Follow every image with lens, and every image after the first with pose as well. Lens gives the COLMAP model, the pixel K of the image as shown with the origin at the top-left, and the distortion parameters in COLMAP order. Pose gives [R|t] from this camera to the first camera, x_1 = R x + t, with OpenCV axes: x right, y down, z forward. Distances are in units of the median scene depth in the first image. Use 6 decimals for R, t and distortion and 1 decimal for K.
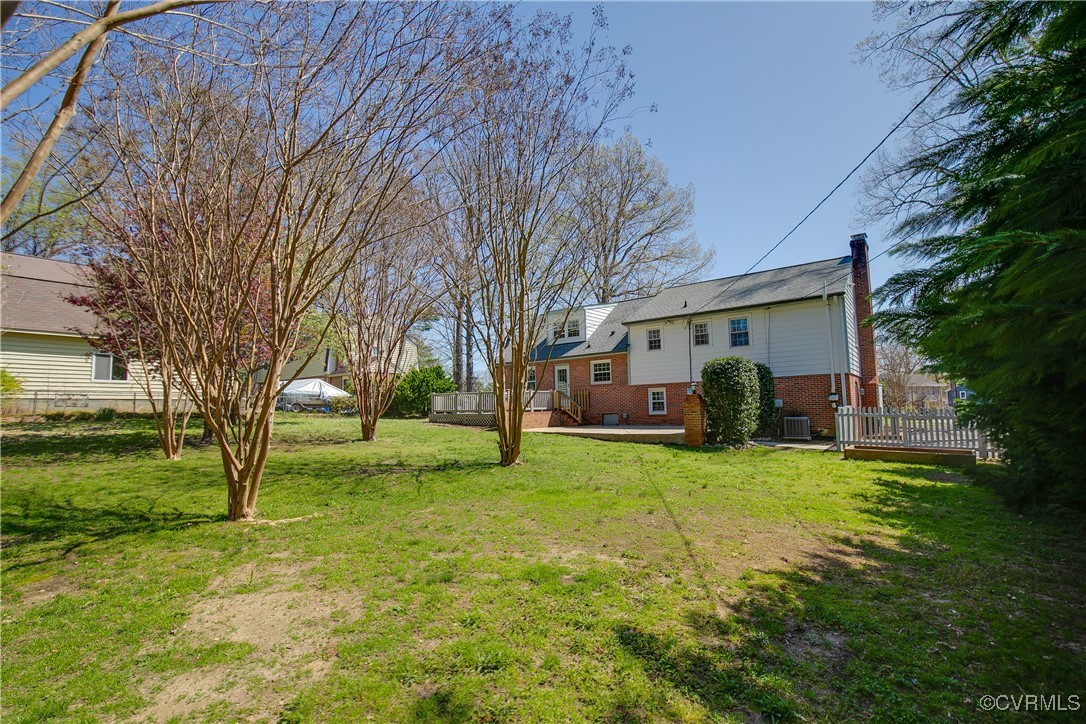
lens RADIAL K [[526.7, 0, 547.5], [0, 526.7, 368.0], [0, 0, 1]] dist [-0.025872, -0.000280]
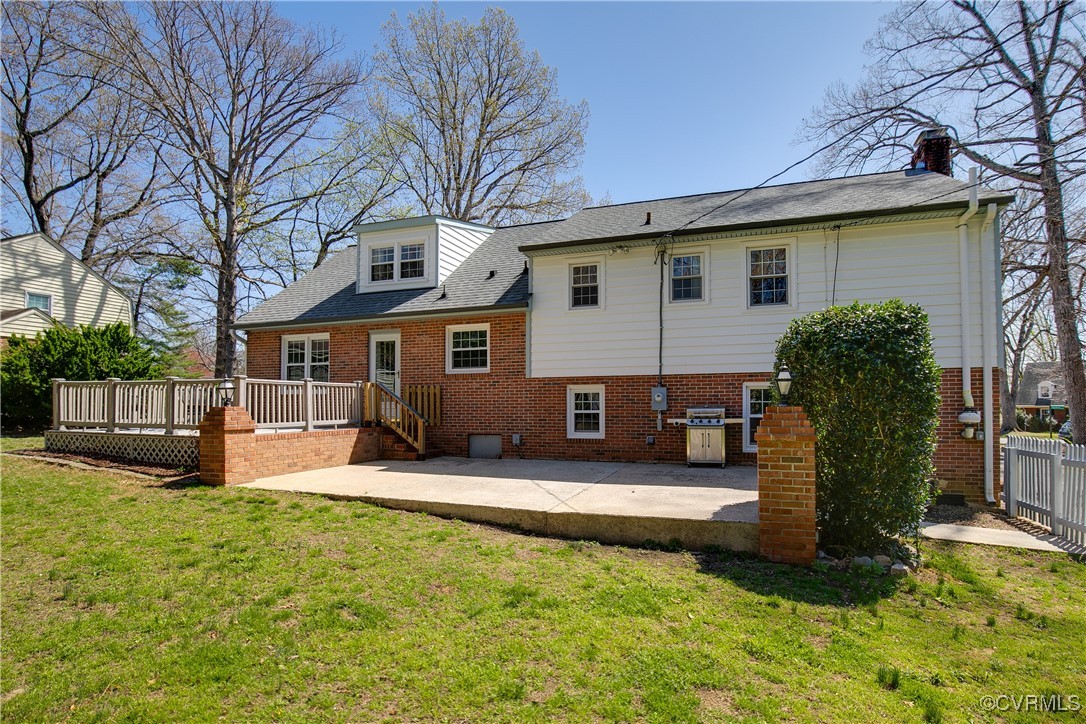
lens RADIAL K [[506.8, 0, 546.3], [0, 506.8, 396.6], [0, 0, 1]] dist [-0.017726, 0.000179]
pose [[0.945335, 0.026394, 0.325032, 0.018577], [-0.045978, 0.997550, 0.052718, 0.024117], [-0.322845, -0.064780, 0.944232, 0.532060]]
